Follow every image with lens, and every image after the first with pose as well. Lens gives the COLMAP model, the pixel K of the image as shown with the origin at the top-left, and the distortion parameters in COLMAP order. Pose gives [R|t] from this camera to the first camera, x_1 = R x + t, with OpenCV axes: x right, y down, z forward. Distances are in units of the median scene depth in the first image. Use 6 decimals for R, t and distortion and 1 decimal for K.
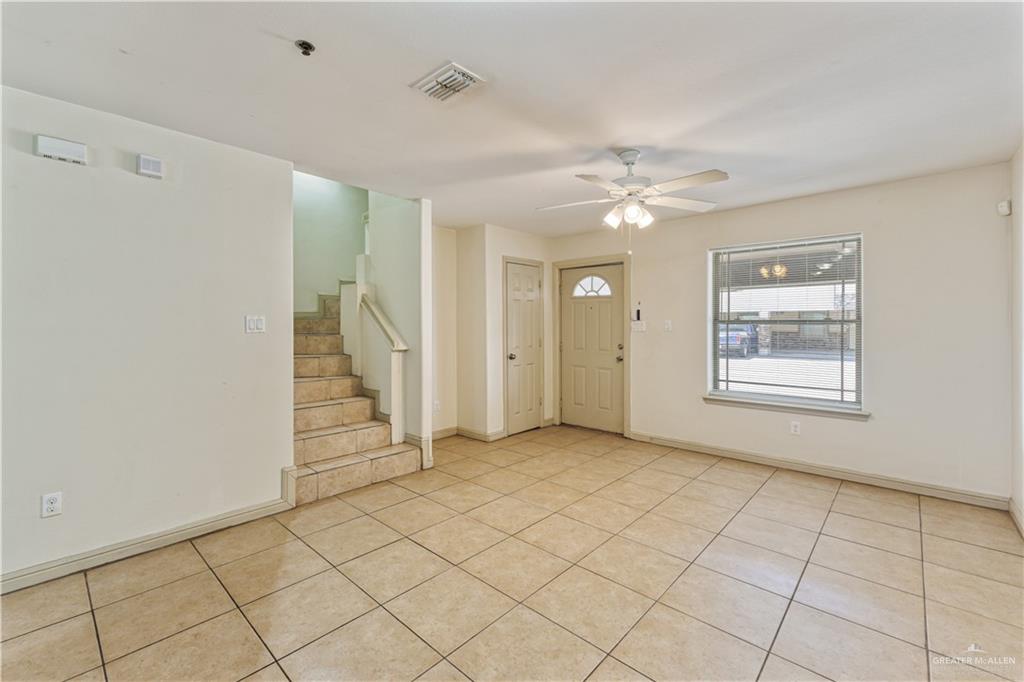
lens RADIAL K [[432.5, 0, 495.6], [0, 432.5, 326.8], [0, 0, 1]] dist [0.002294, 0.001557]
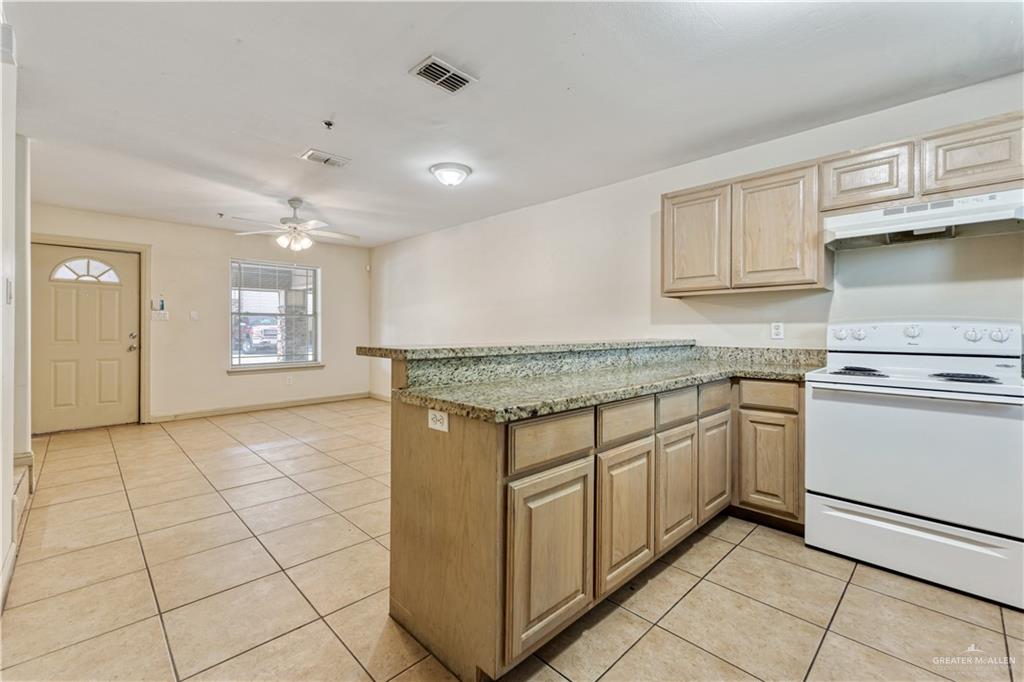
lens RADIAL K [[432.5, 0, 496.7], [0, 432.5, 331.1], [0, 0, 1]] dist [0.002294, 0.001557]
pose [[0.050004, -0.006597, 0.998727, -1.028587], [0.002311, 0.999976, 0.006489, 0.047683], [-0.998746, 0.001983, 0.050018, 0.165711]]
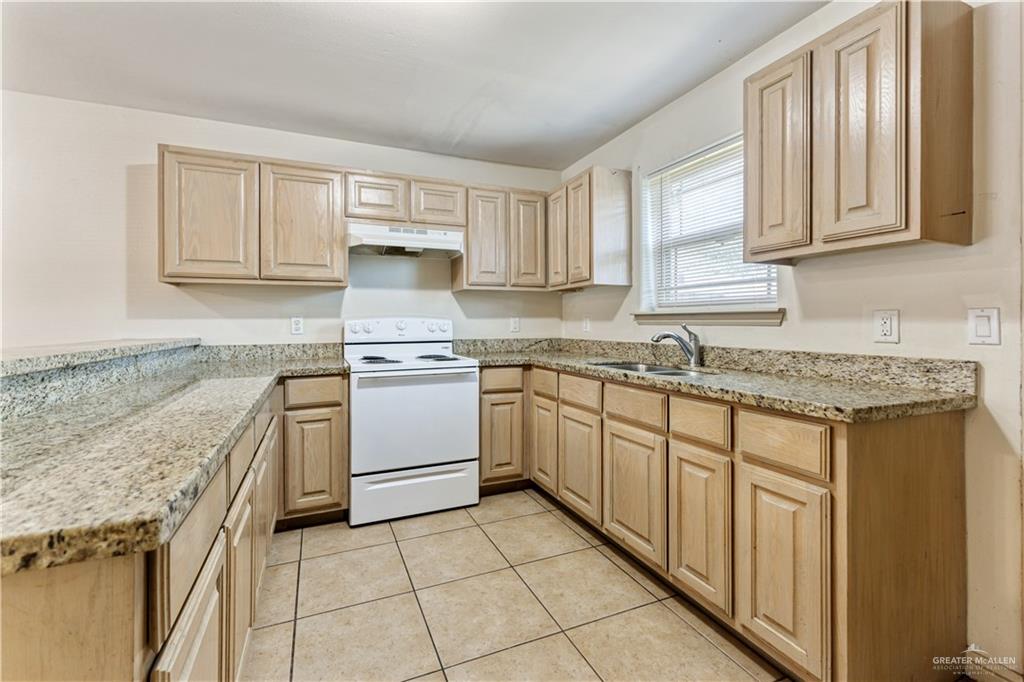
lens RADIAL K [[432.5, 0, 509.3], [0, 432.5, 321.3], [0, 0, 1]] dist [0.002294, 0.001557]
pose [[-0.916076, 0.004681, 0.400976, -0.861240], [0.005770, 0.999982, 0.001508, 0.046025], [-0.400962, 0.003695, -0.916087, 0.269789]]
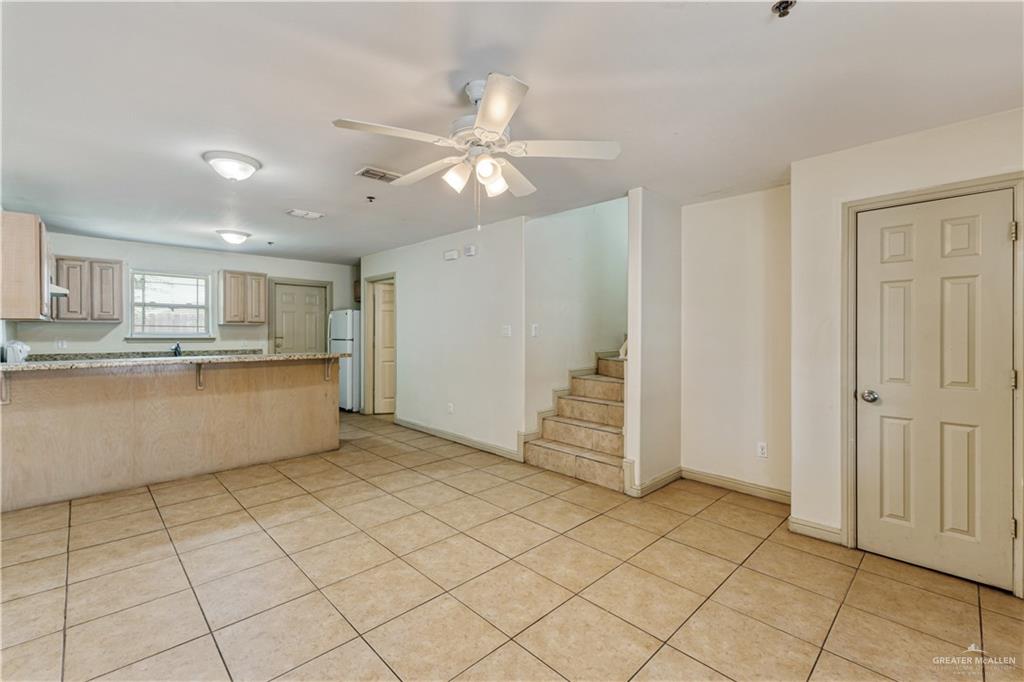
lens RADIAL K [[432.5, 0, 498.6], [0, 432.5, 336.6], [0, 0, 1]] dist [0.002294, 0.001557]
pose [[-0.044162, 0.009549, -0.998979, 0.850751], [-0.009767, 0.999902, 0.009990, -0.002091], [0.998977, 0.010198, -0.044064, 0.894070]]
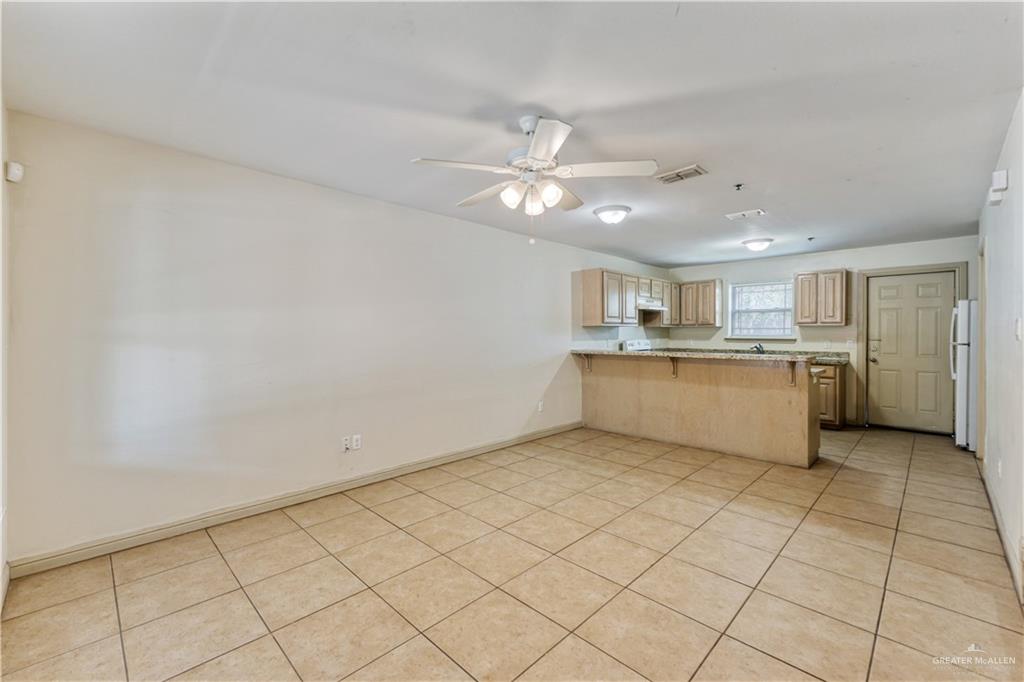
lens RADIAL K [[432.5, 0, 510.5], [0, 432.5, 329.8], [0, 0, 1]] dist [0.002294, 0.001557]
pose [[-0.999938, -0.001463, 0.011014, 0.286478], [-0.001496, 0.999994, -0.003049, 0.000698], [-0.011010, -0.003065, -0.999935, 1.533622]]
